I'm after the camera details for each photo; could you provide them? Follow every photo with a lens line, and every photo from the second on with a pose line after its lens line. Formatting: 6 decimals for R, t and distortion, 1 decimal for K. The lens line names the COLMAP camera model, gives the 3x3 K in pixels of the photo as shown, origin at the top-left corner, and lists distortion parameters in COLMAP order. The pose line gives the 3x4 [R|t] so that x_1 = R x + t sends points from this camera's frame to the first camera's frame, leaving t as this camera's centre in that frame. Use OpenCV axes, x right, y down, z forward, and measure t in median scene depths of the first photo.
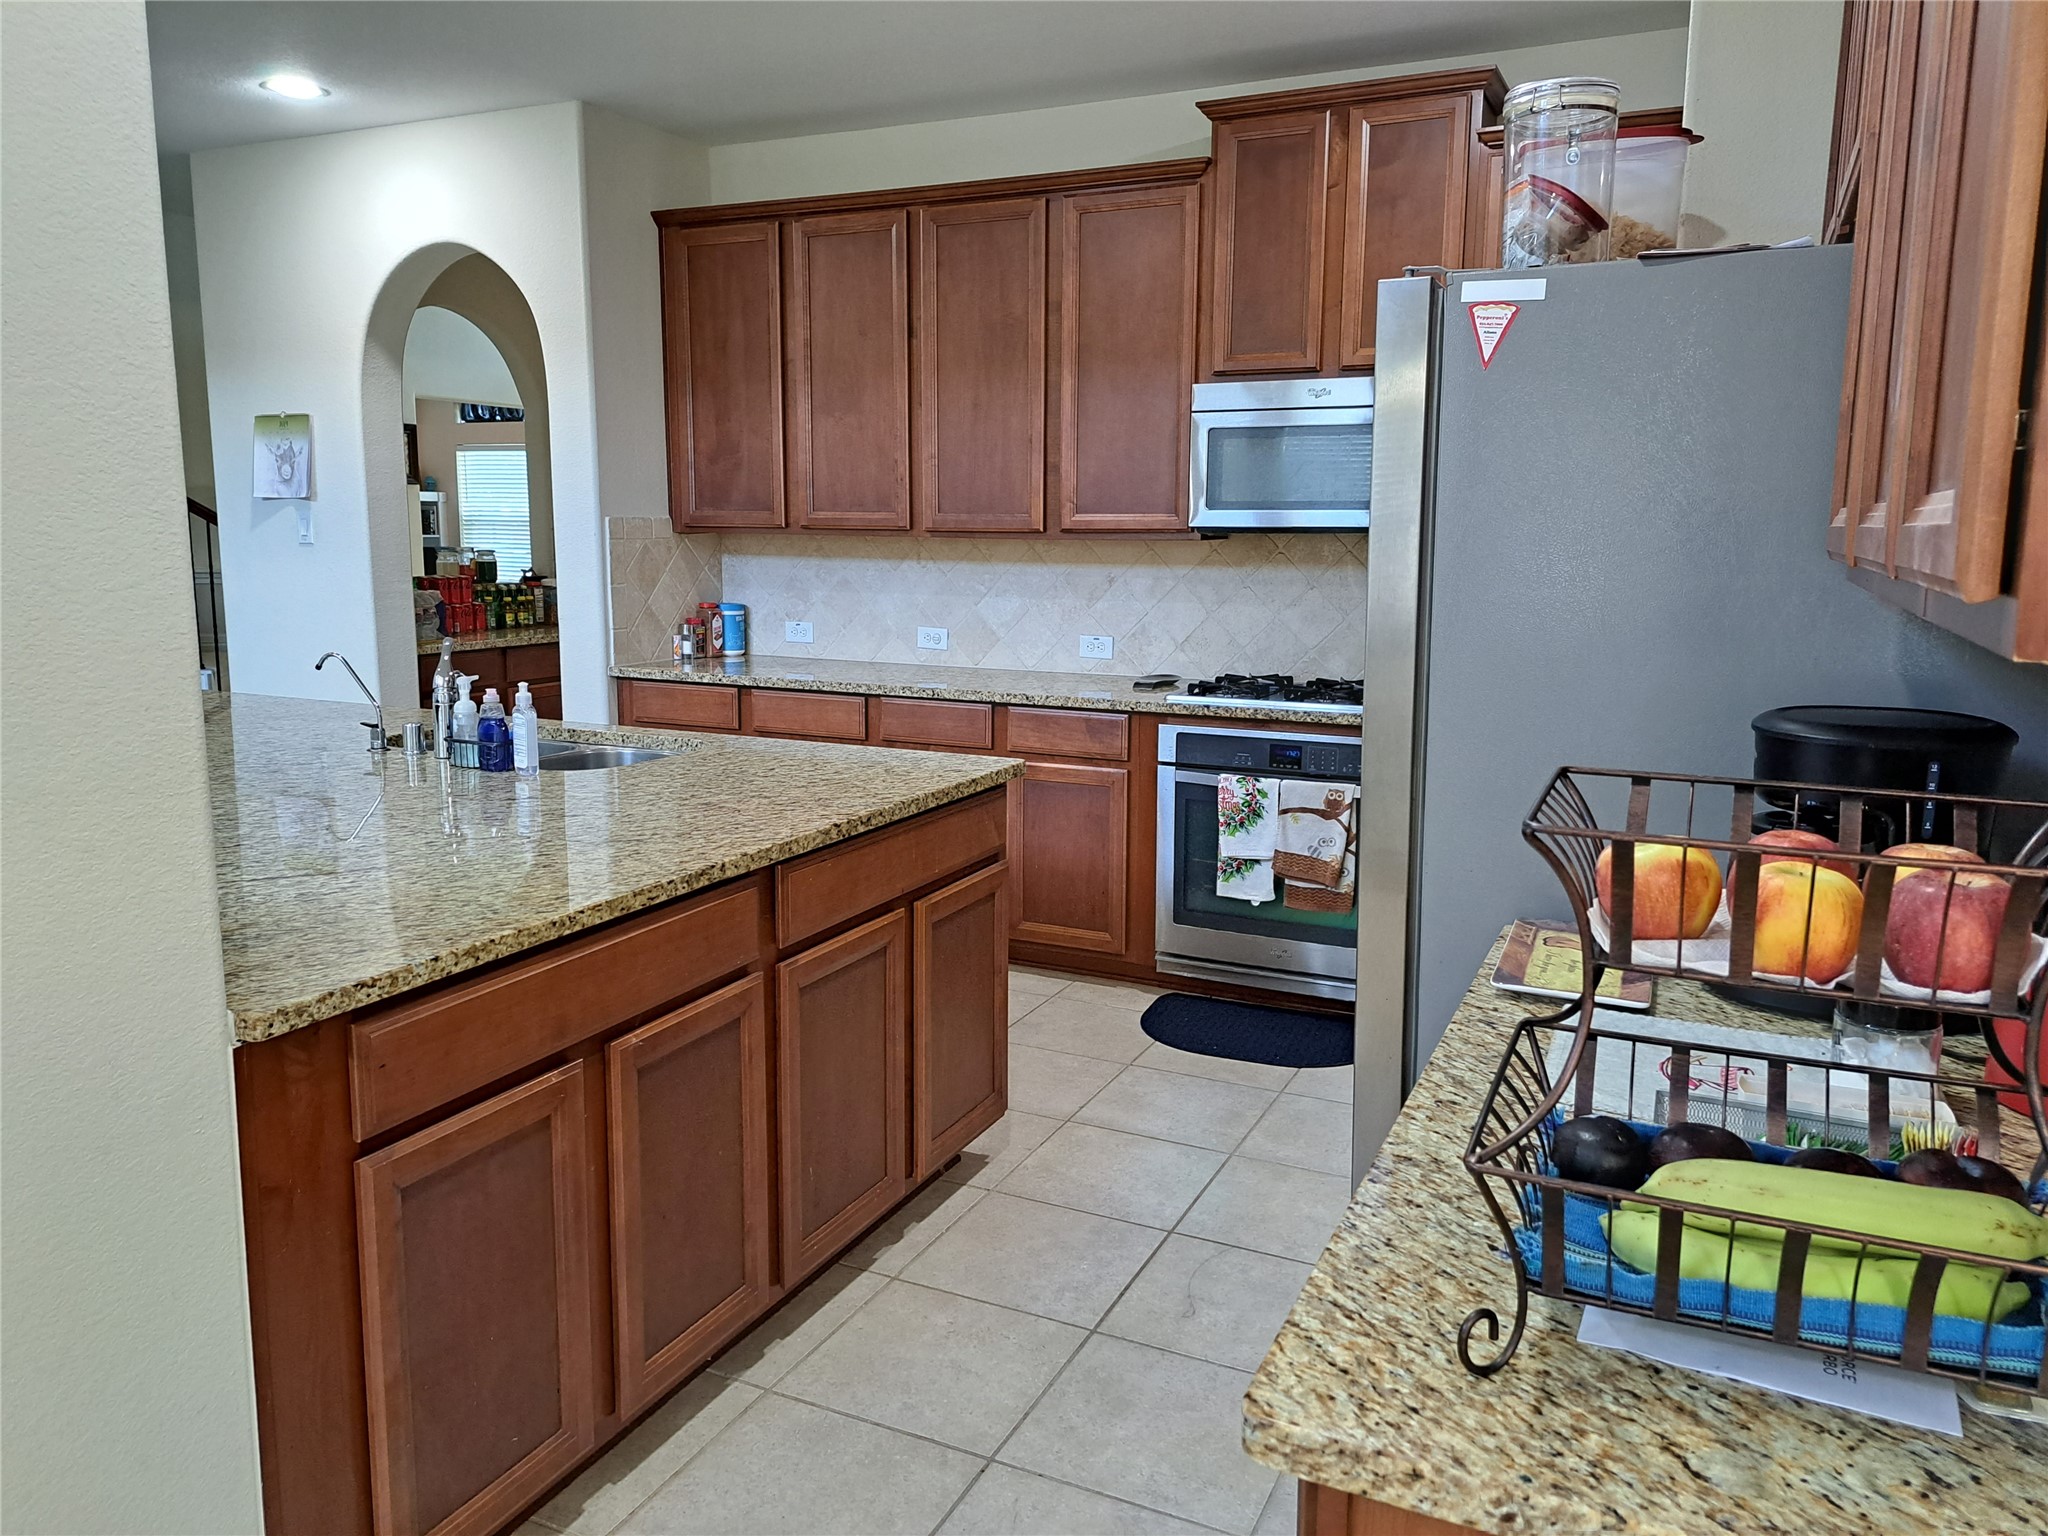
lens RADIAL K [[1459.7, 0, 1034.5], [0, 1459.7, 769.6], [0, 0, 1]] dist [0.048336, -0.058058]
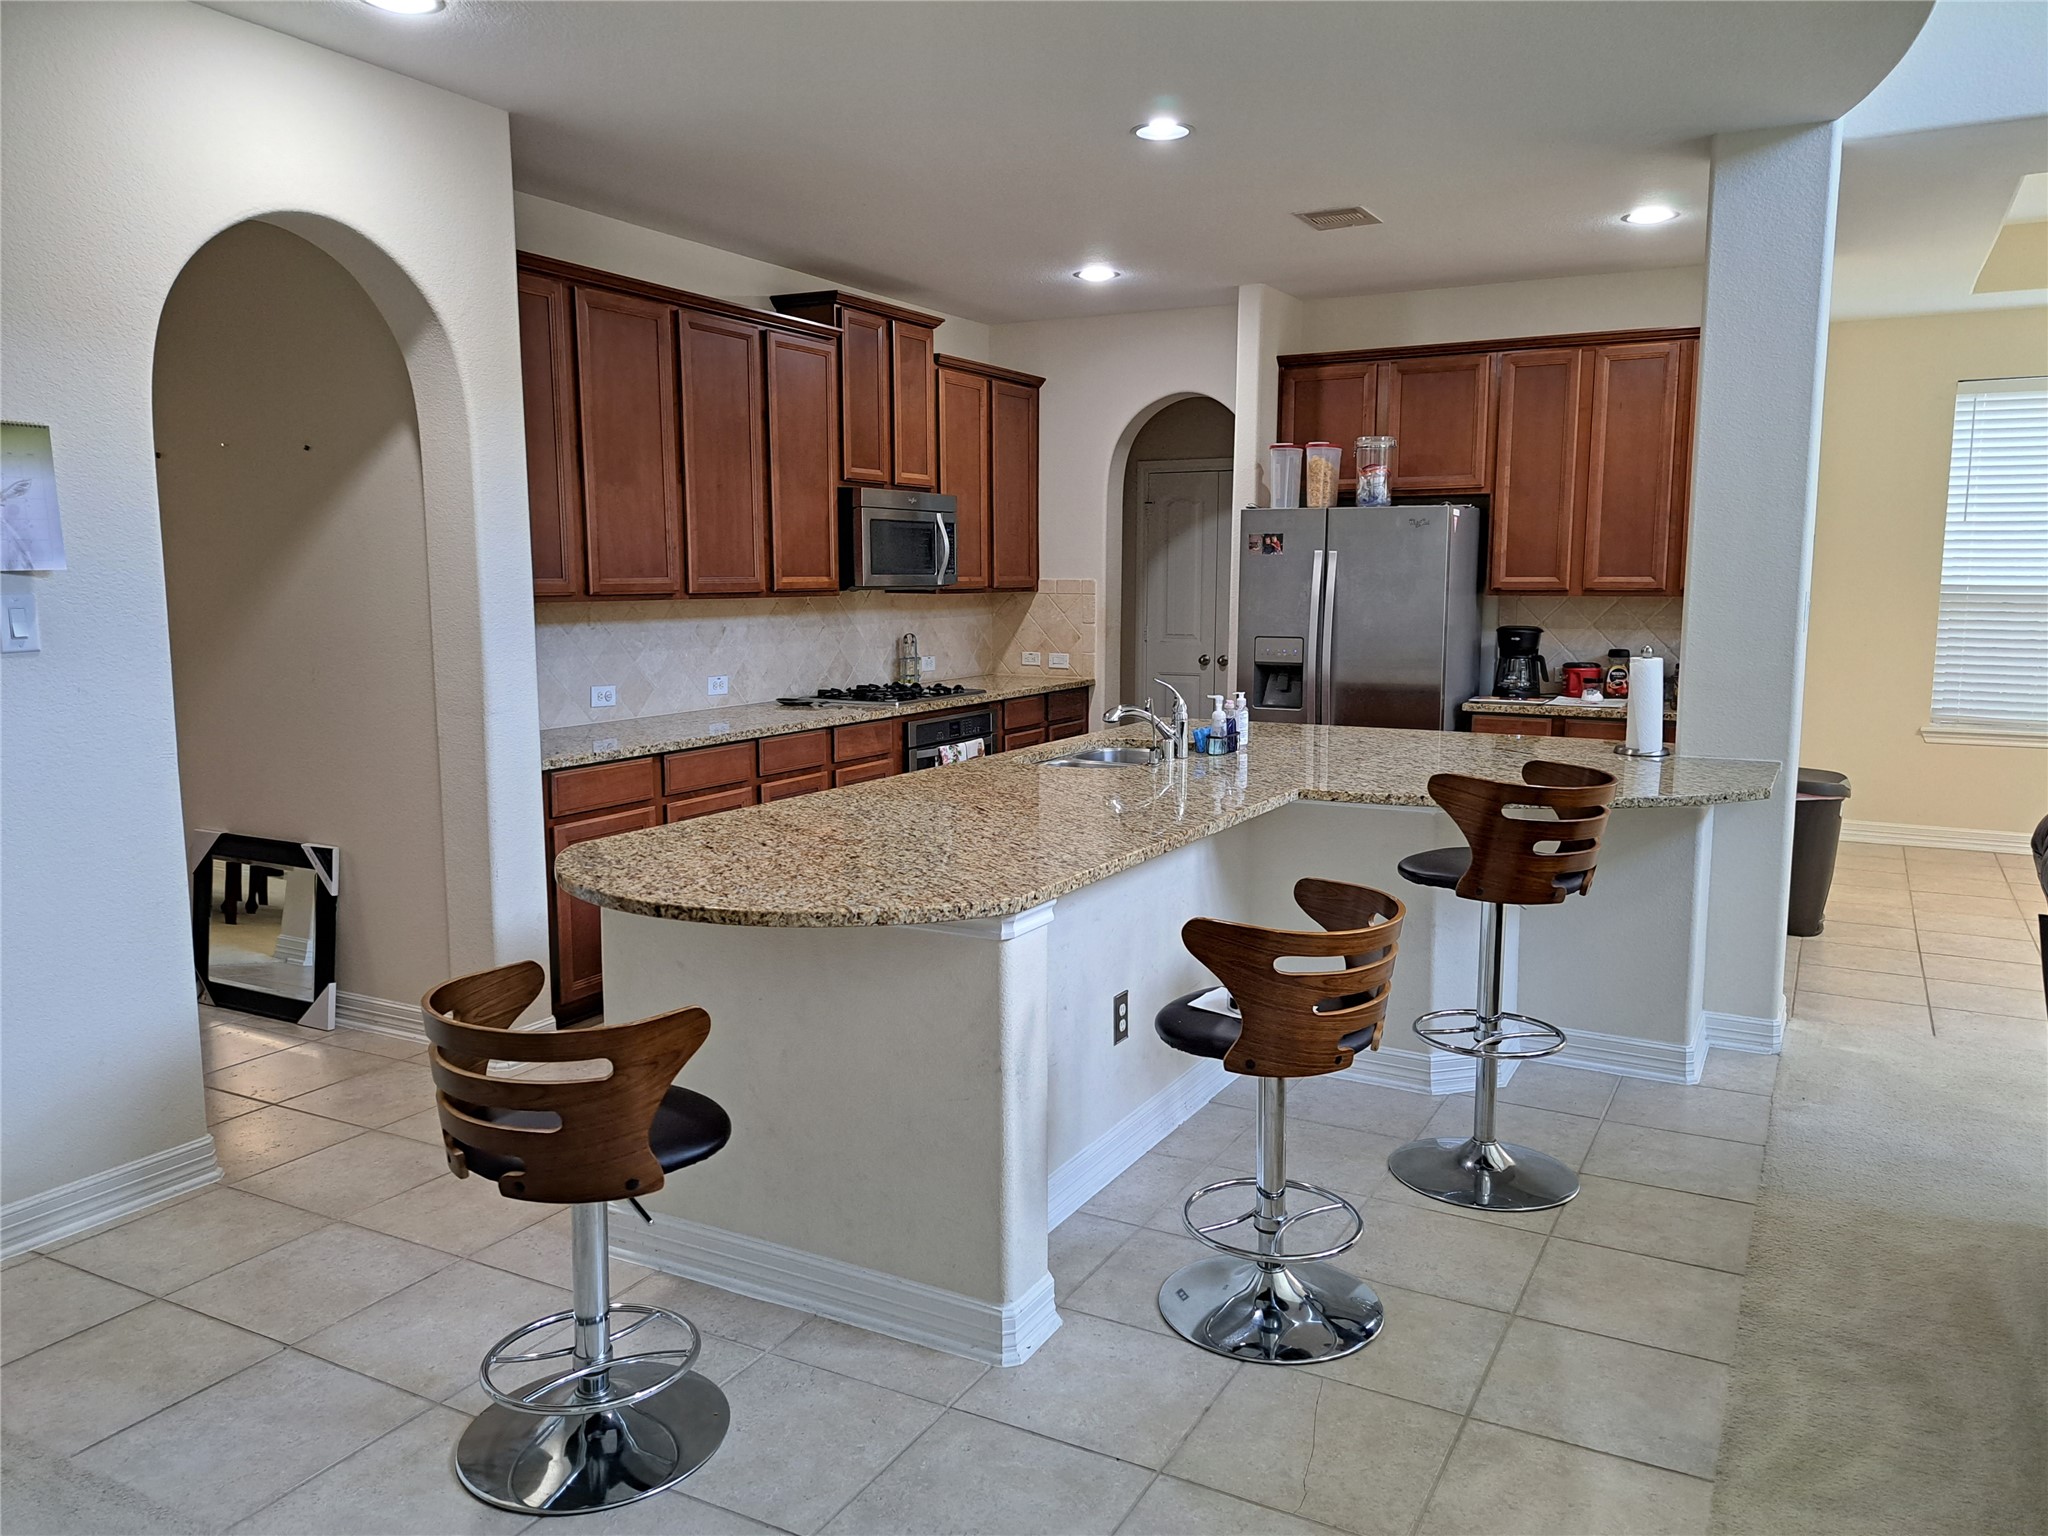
lens RADIAL K [[1459.7, 0, 1032.6], [0, 1459.7, 765.1], [0, 0, 1]] dist [0.048336, -0.058058]
pose [[0.062651, -0.140409, 0.988109, -1.154401], [0.169304, 0.977200, 0.128124, -0.131702], [-0.983571, 0.159264, 0.084994, 0.656584]]
